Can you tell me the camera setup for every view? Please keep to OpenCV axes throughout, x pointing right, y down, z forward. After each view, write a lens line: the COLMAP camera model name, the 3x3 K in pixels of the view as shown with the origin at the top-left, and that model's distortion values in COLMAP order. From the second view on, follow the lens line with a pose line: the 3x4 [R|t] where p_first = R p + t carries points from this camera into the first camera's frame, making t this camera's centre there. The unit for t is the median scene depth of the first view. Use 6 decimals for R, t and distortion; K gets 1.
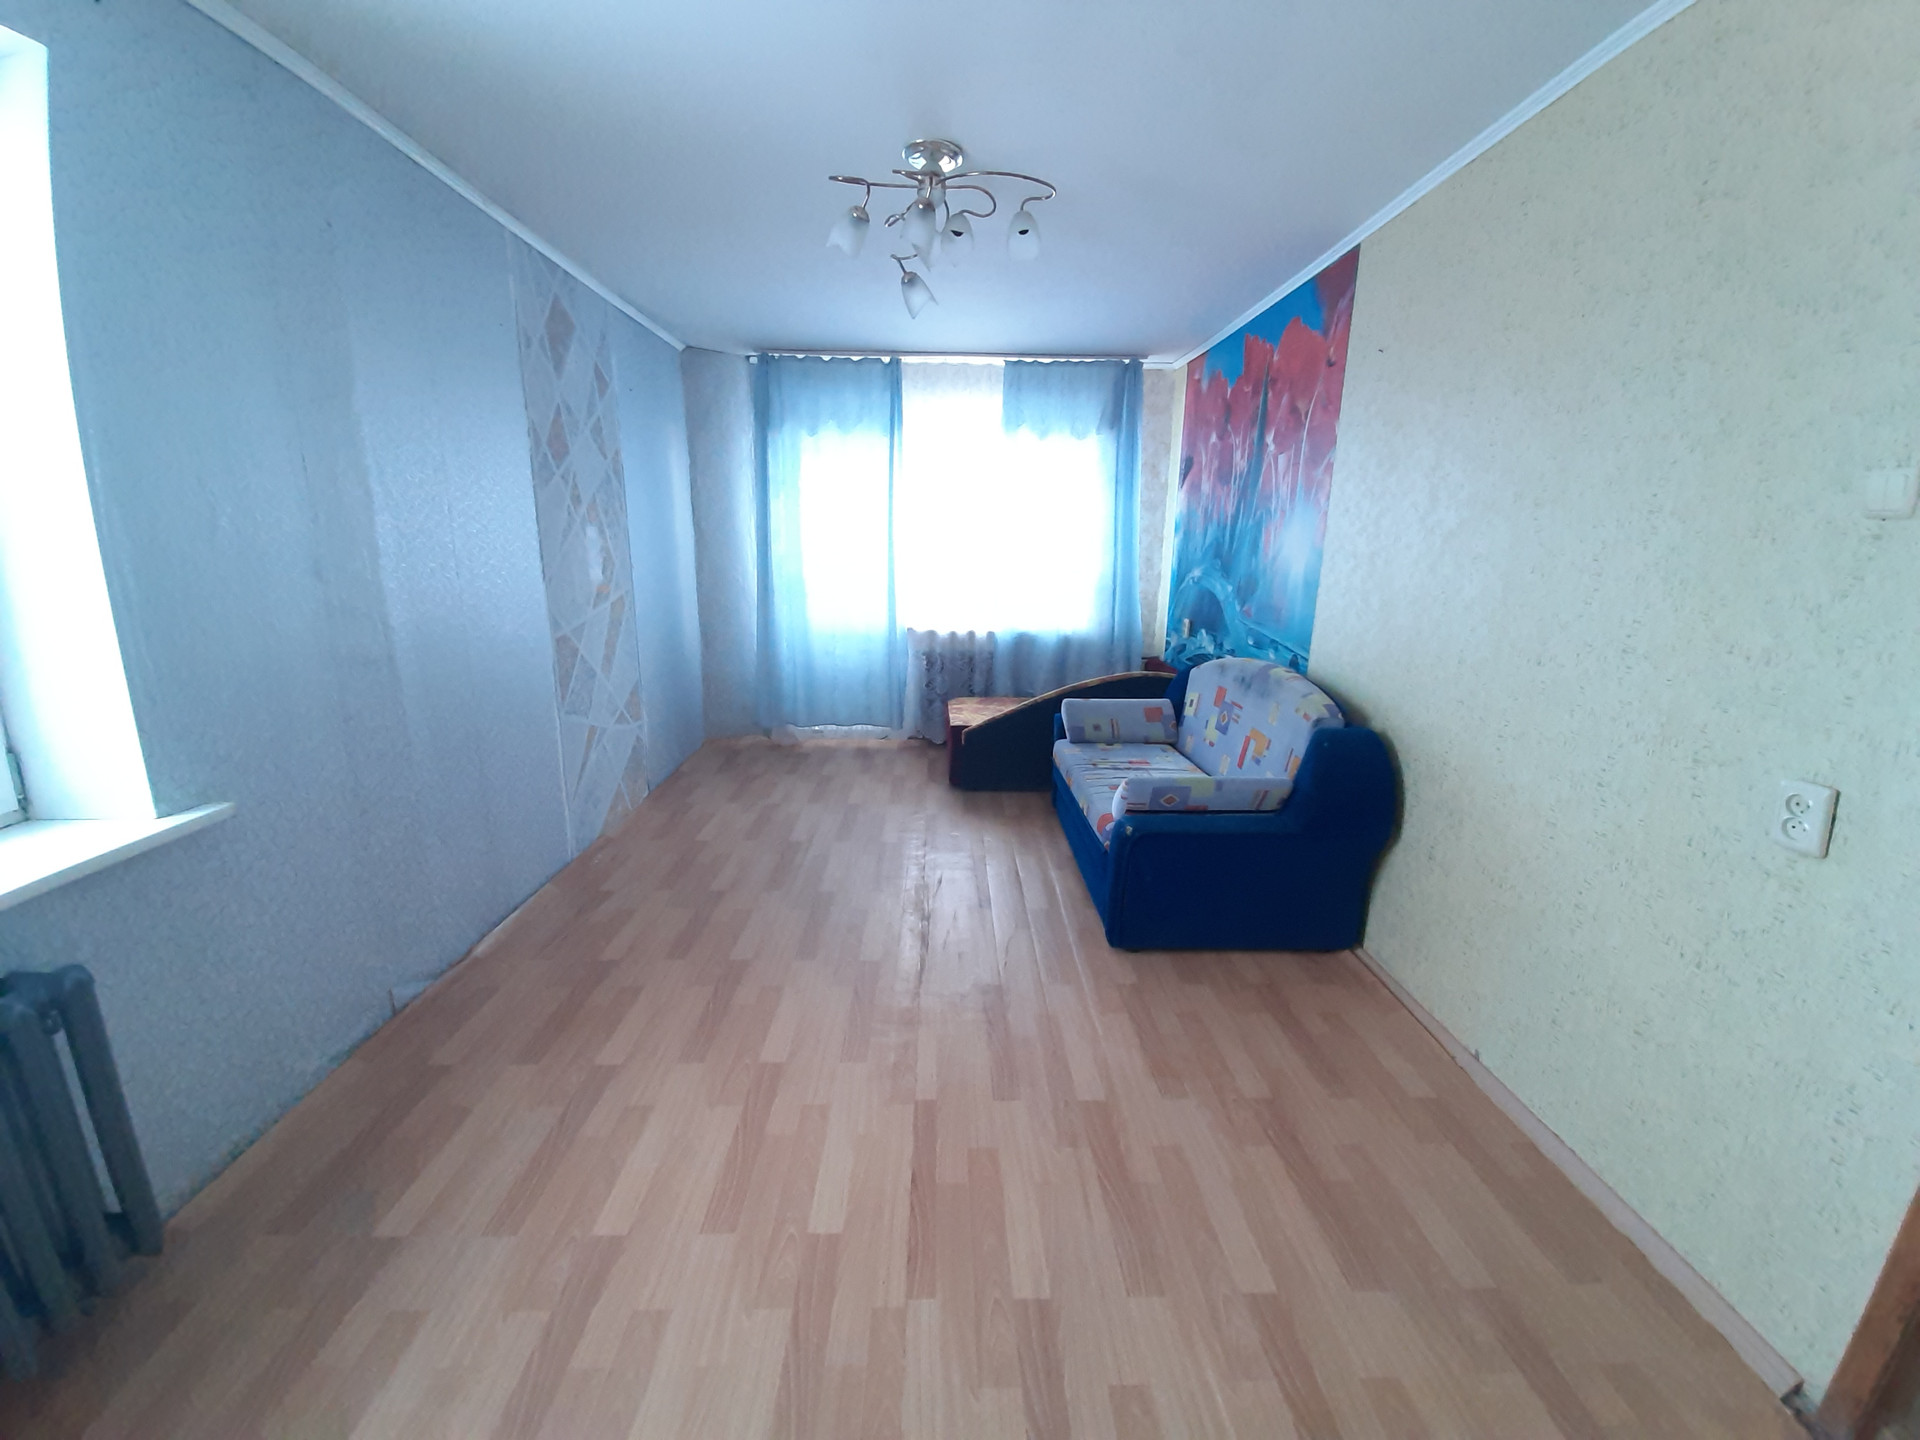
lens RADIAL K [[726.2, 0, 960.0], [0, 726.2, 720.0], [0, 0, 1]] dist [0.007366, -0.010518]
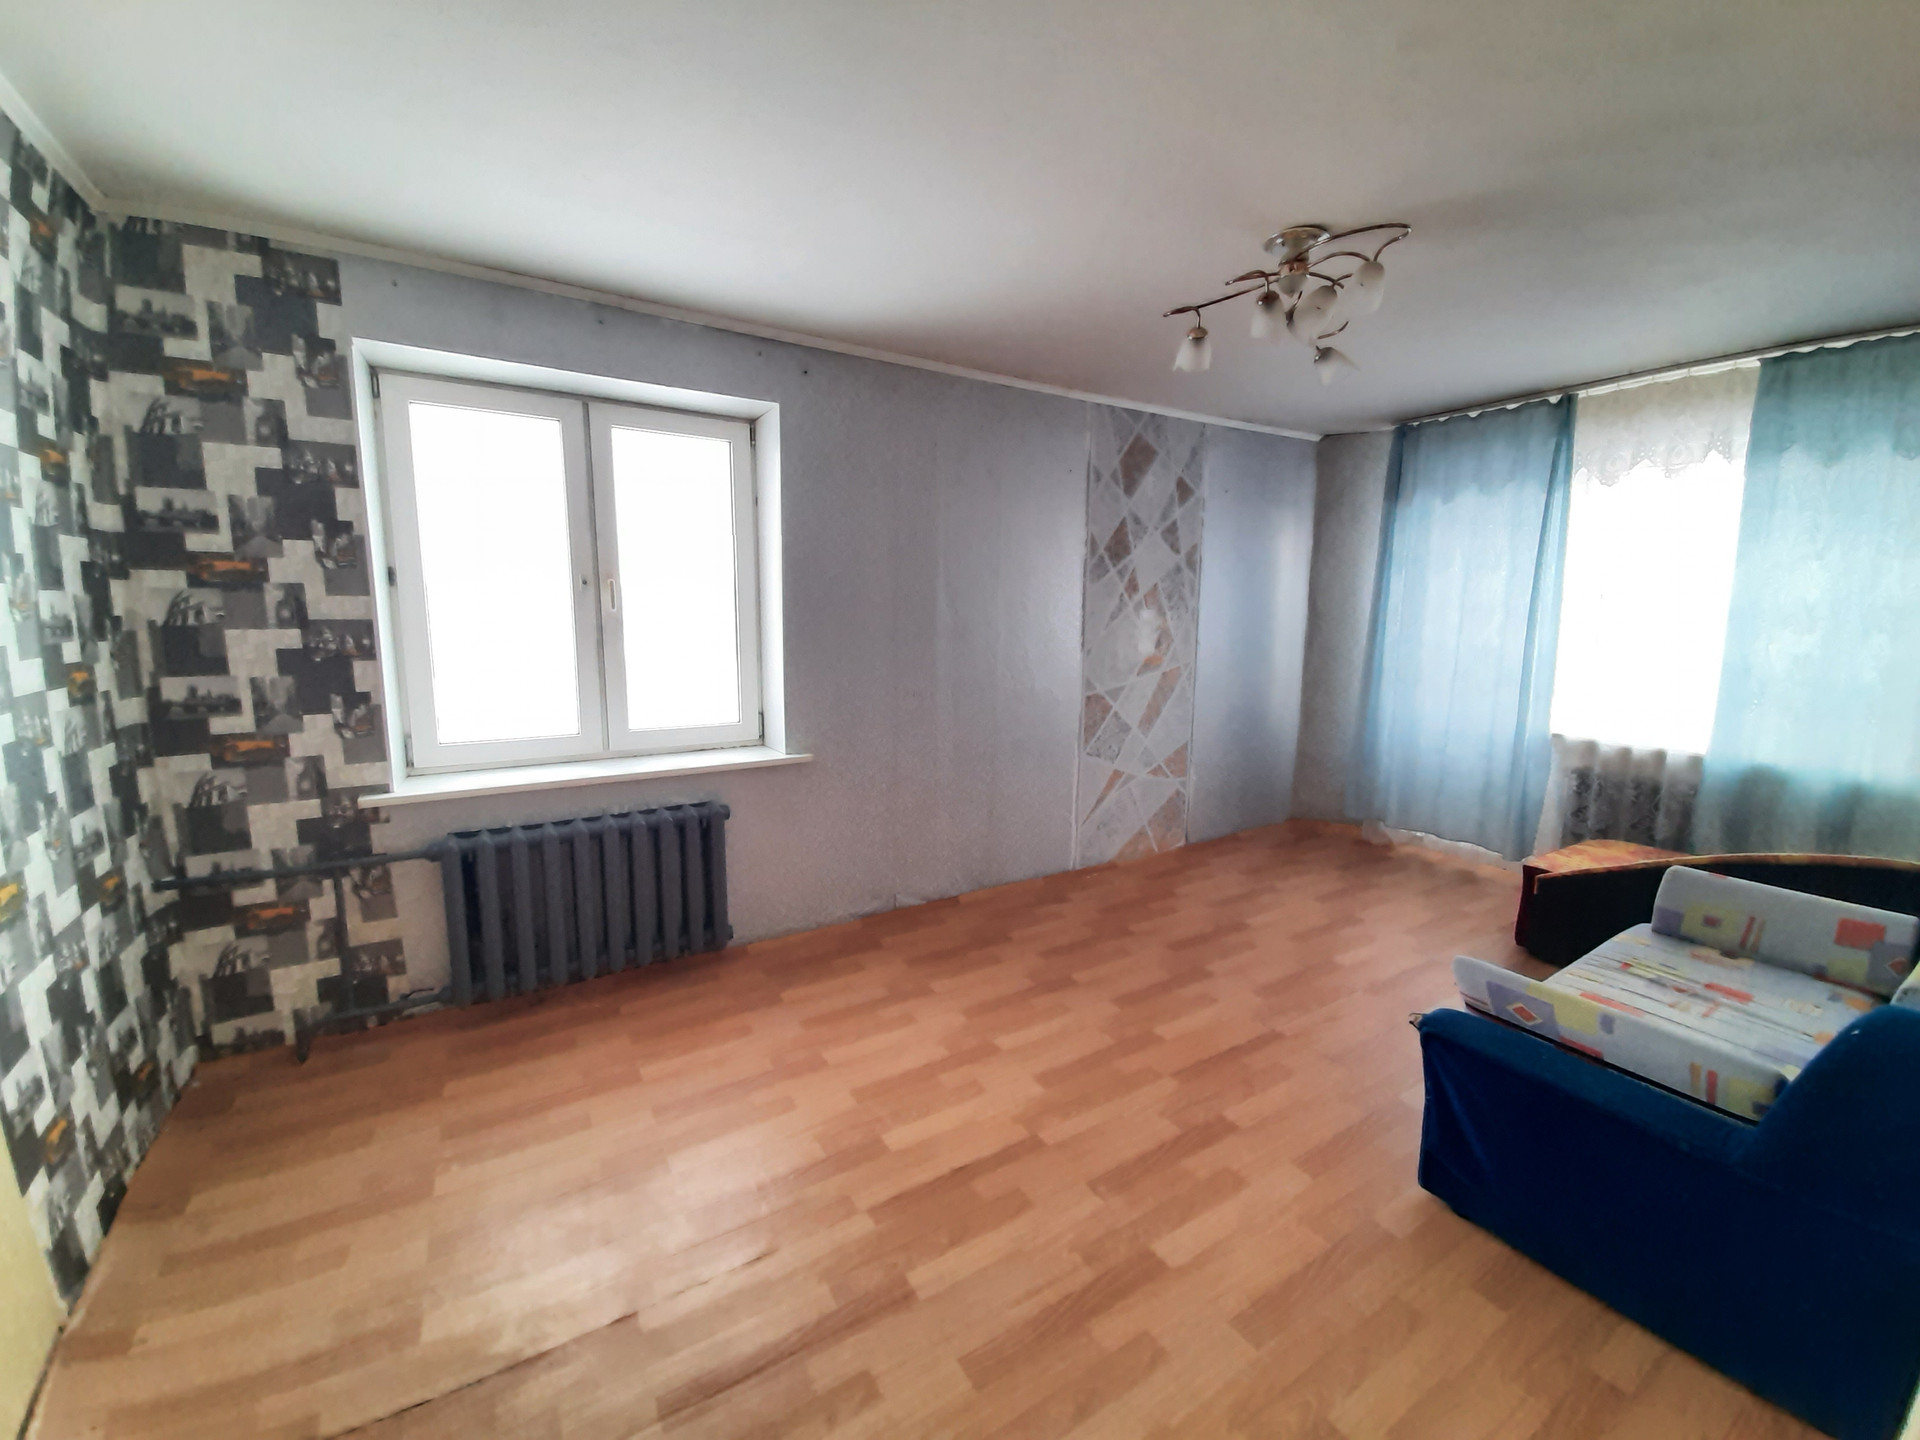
lens RADIAL K [[726.2, 0, 960.0], [0, 726.2, 720.0], [0, 0, 1]] dist [0.007366, -0.010518]
pose [[0.513776, 0.120703, -0.849391, 0.358150], [-0.204022, 0.978841, 0.015691, -0.036600], [0.833312, 0.165233, 0.527531, 0.115109]]
